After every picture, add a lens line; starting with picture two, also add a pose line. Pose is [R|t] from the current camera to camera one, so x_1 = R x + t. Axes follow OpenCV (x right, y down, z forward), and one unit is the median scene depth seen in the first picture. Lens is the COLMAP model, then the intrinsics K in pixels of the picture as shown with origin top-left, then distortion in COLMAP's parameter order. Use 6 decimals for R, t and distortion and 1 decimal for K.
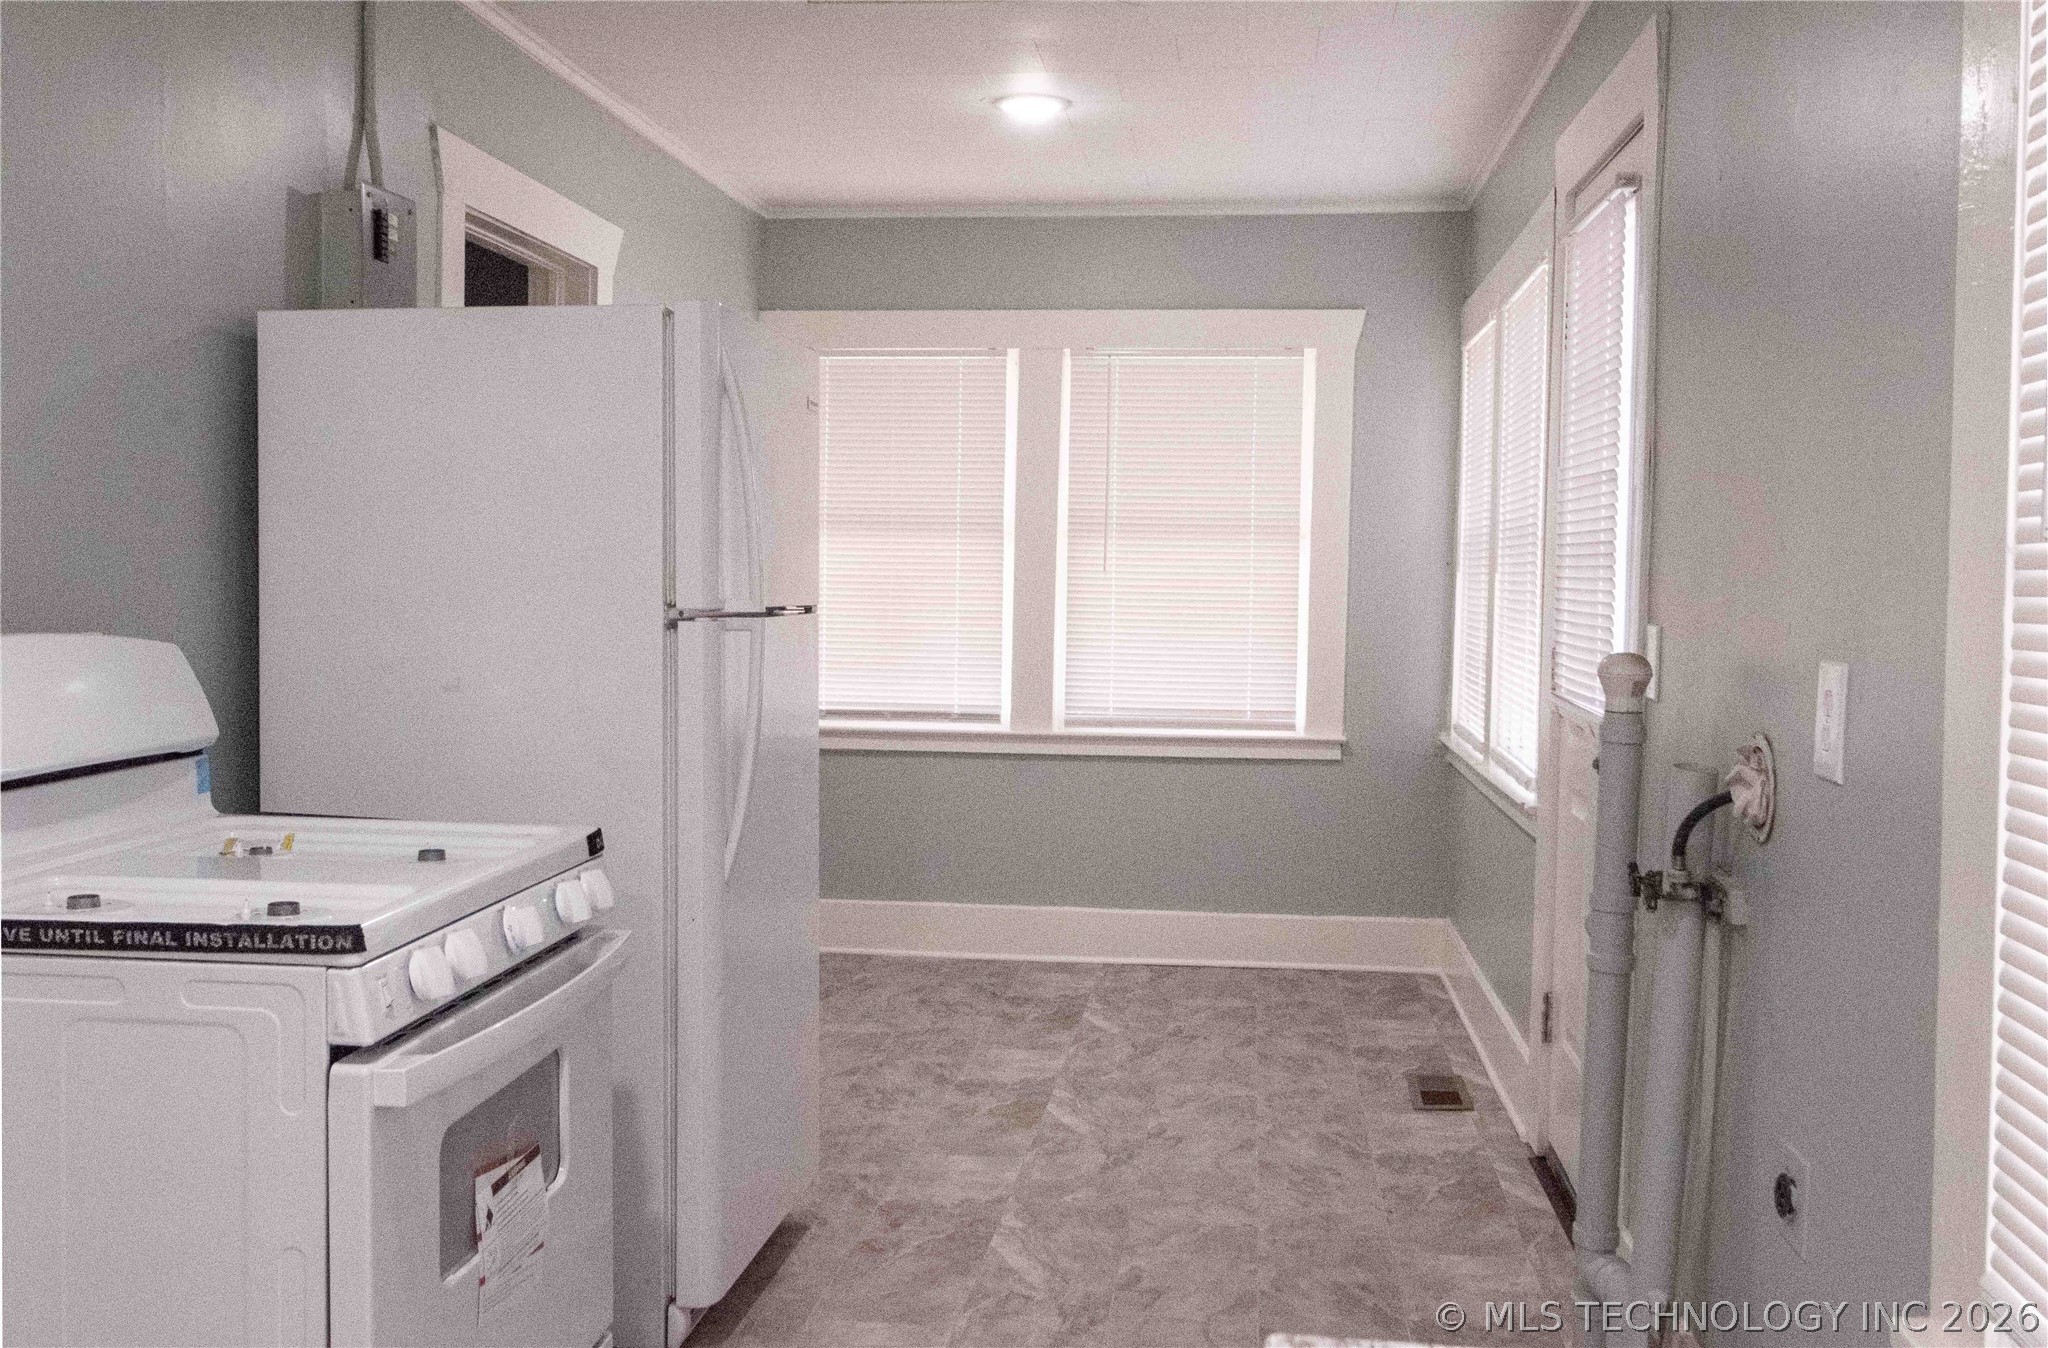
lens RADIAL K [[2005.3, 0, 1023.0], [0, 2005.3, 669.6], [0, 0, 1]] dist [-0.063382, 0.000000]
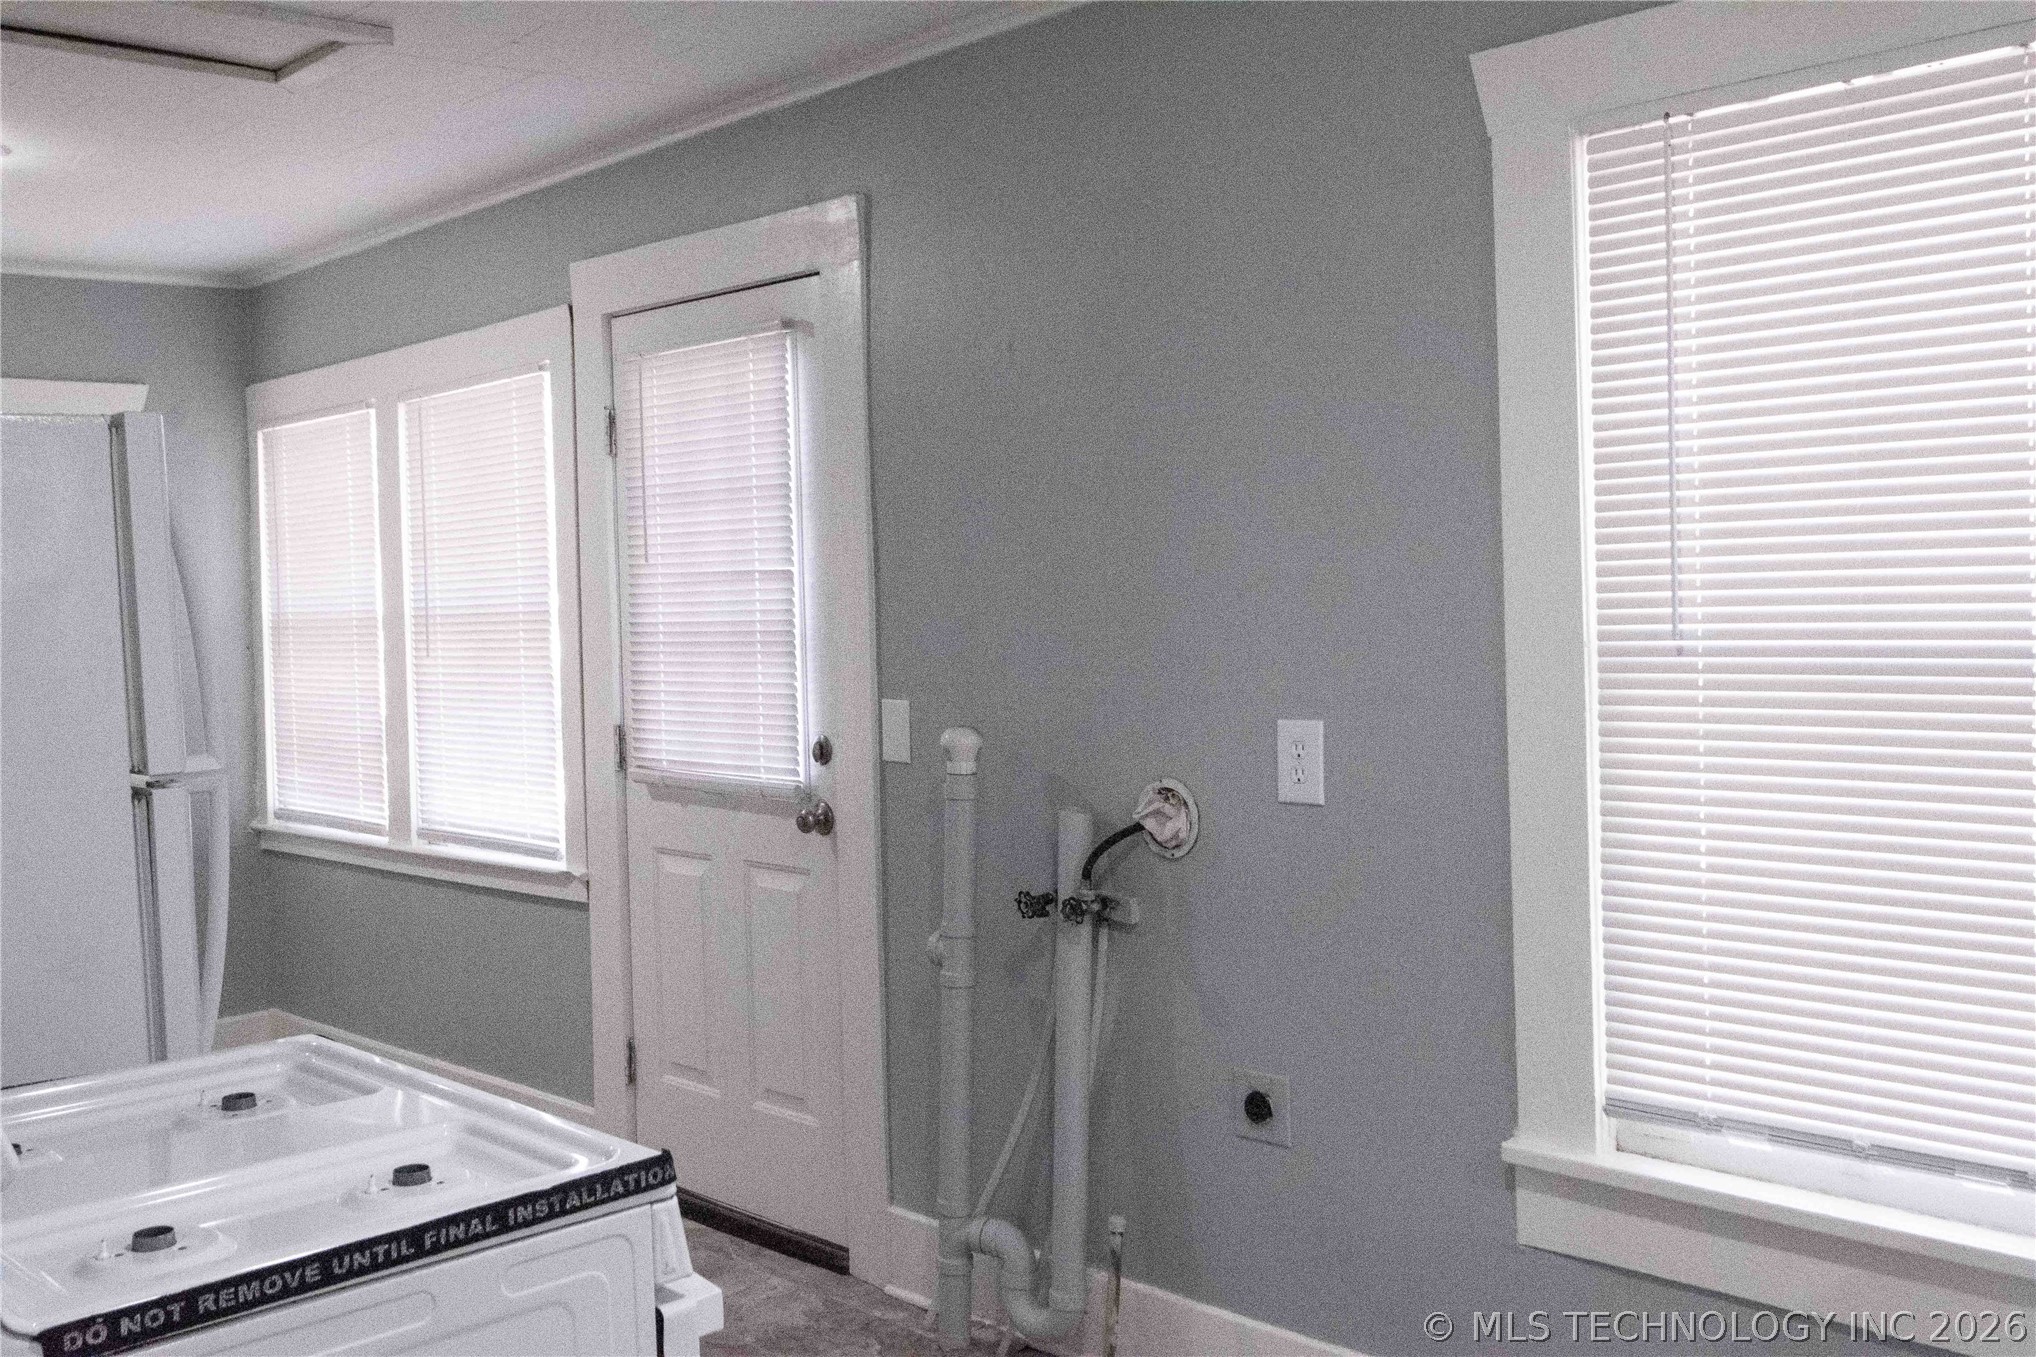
lens RADIAL K [[1993.6, 0, 1016.4], [0, 1993.6, 682.9], [0, 0, 1]] dist [-0.063382, 0.000000]
pose [[0.644085, -0.074408, 0.761326, -0.909995], [0.082925, 0.996184, 0.027207, -0.097393], [-0.760446, 0.045609, 0.647798, 0.274403]]
